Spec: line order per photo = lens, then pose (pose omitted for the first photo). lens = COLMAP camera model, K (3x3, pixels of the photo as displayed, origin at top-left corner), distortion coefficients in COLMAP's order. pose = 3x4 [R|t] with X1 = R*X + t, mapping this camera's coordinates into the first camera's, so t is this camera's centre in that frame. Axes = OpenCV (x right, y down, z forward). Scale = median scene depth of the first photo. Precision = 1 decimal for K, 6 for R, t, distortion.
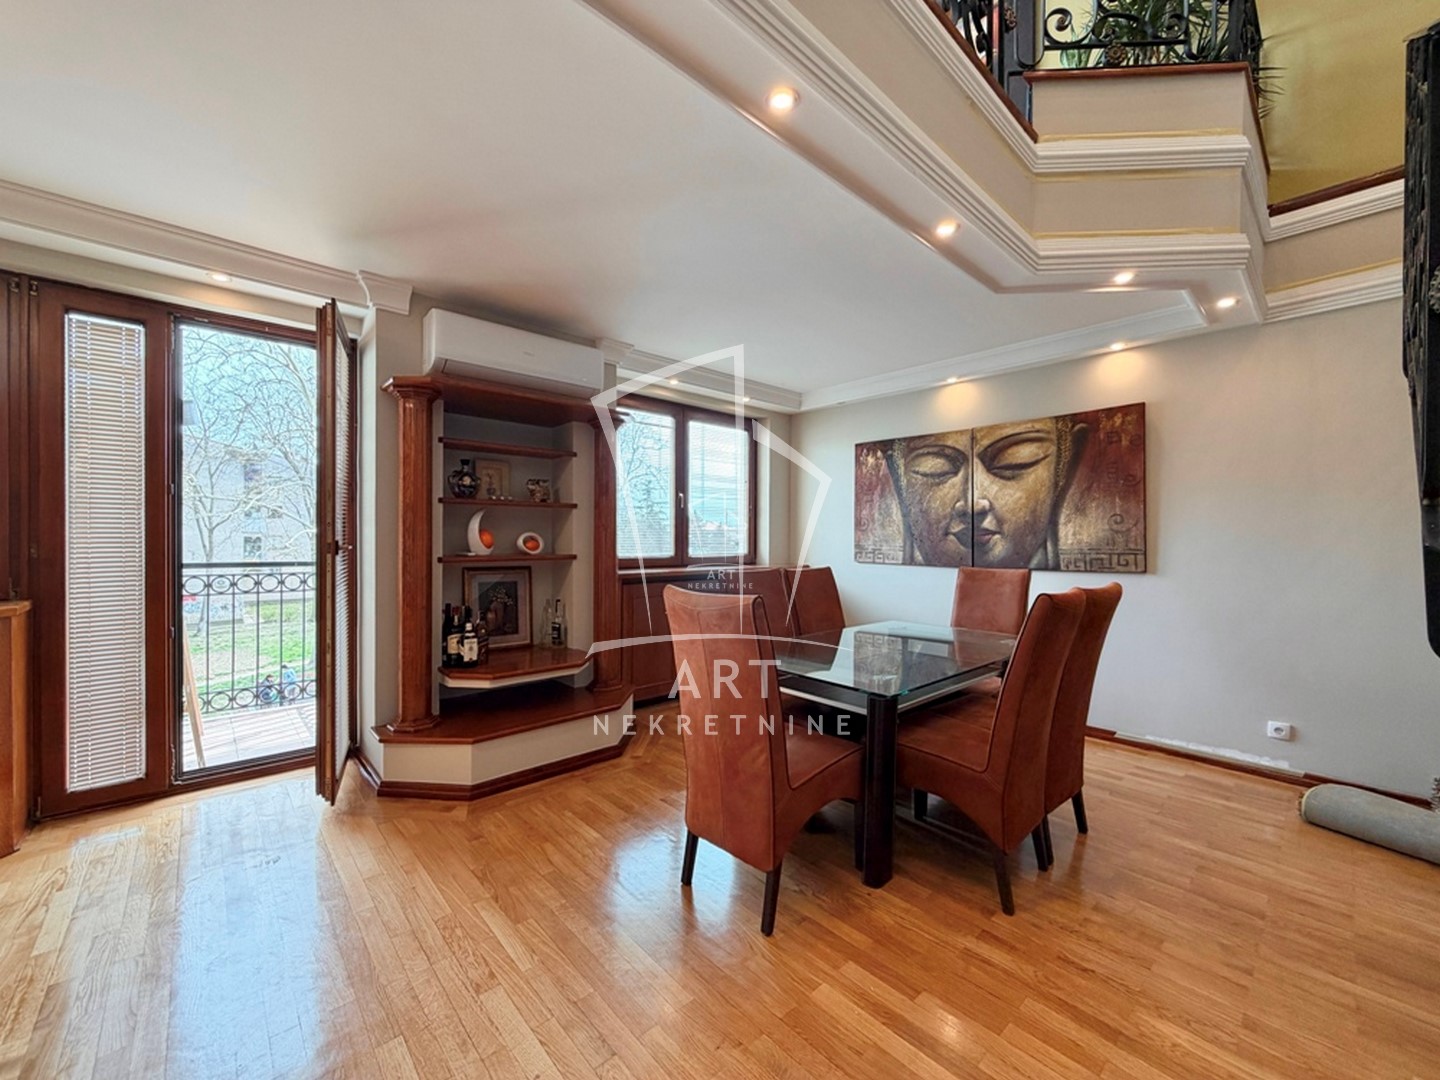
lens RADIAL K [[574.0, 0, 714.3], [0, 574.0, 541.5], [0, 0, 1]] dist [-0.000617, 0.000325]
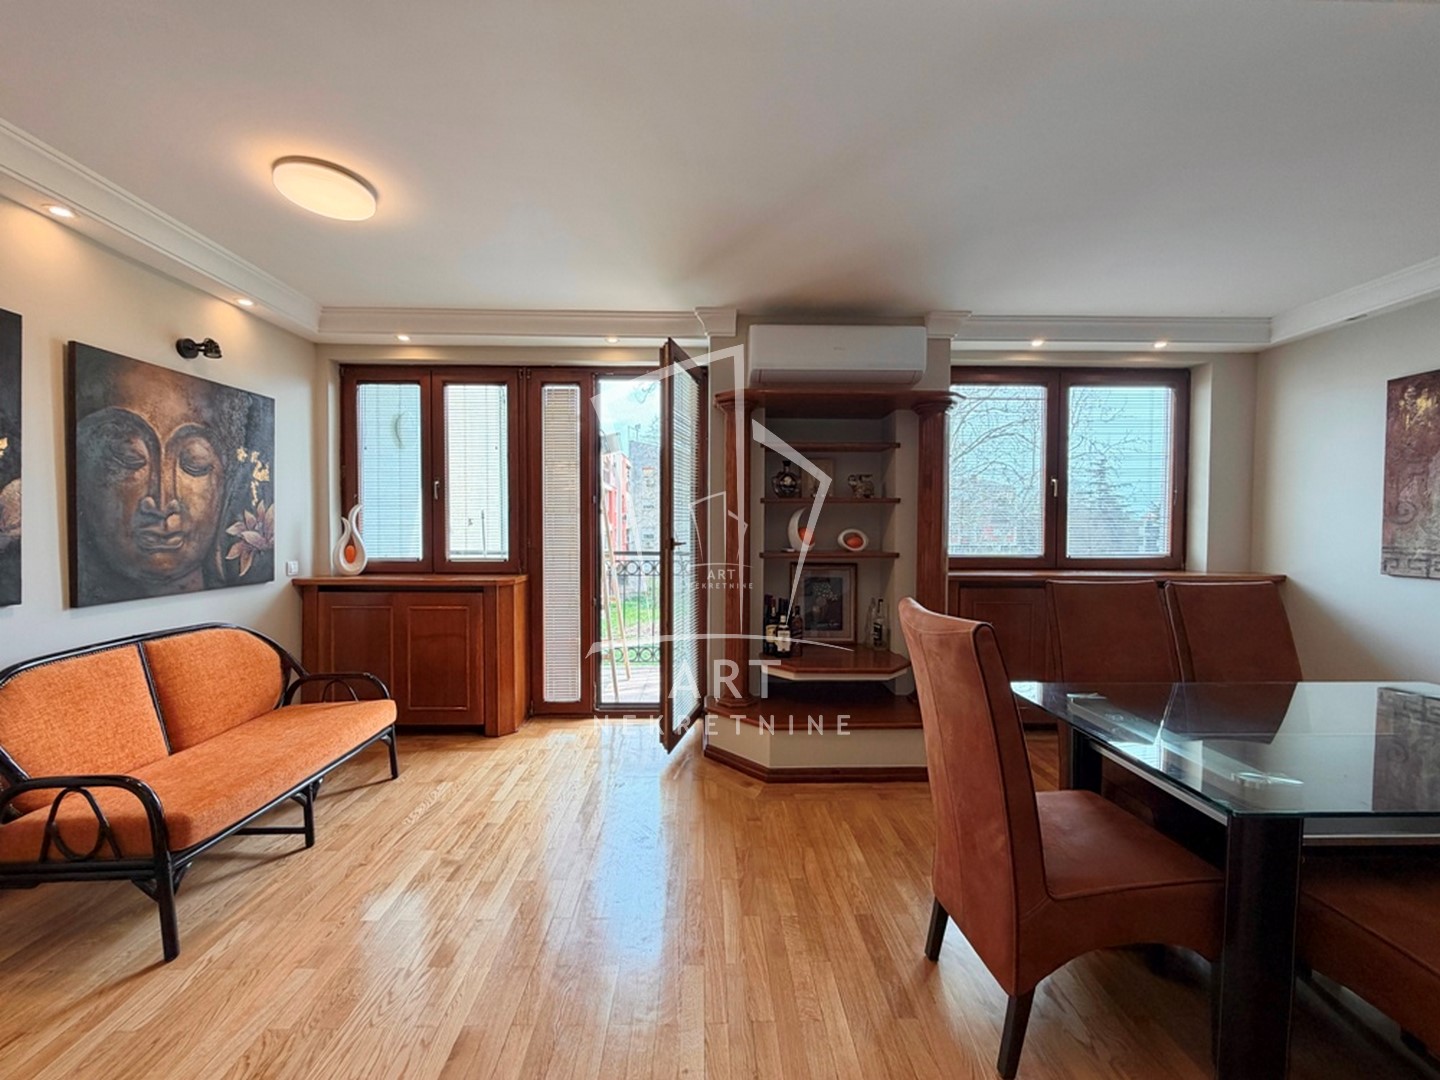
lens RADIAL K [[574.0, 0, 714.3], [0, 574.0, 541.5], [0, 0, 1]] dist [-0.000617, 0.000325]
pose [[0.756436, 0.013966, -0.653919, 0.167066], [-0.003139, 0.999838, 0.017722, -0.013121], [0.654061, -0.011353, 0.756357, 0.116370]]
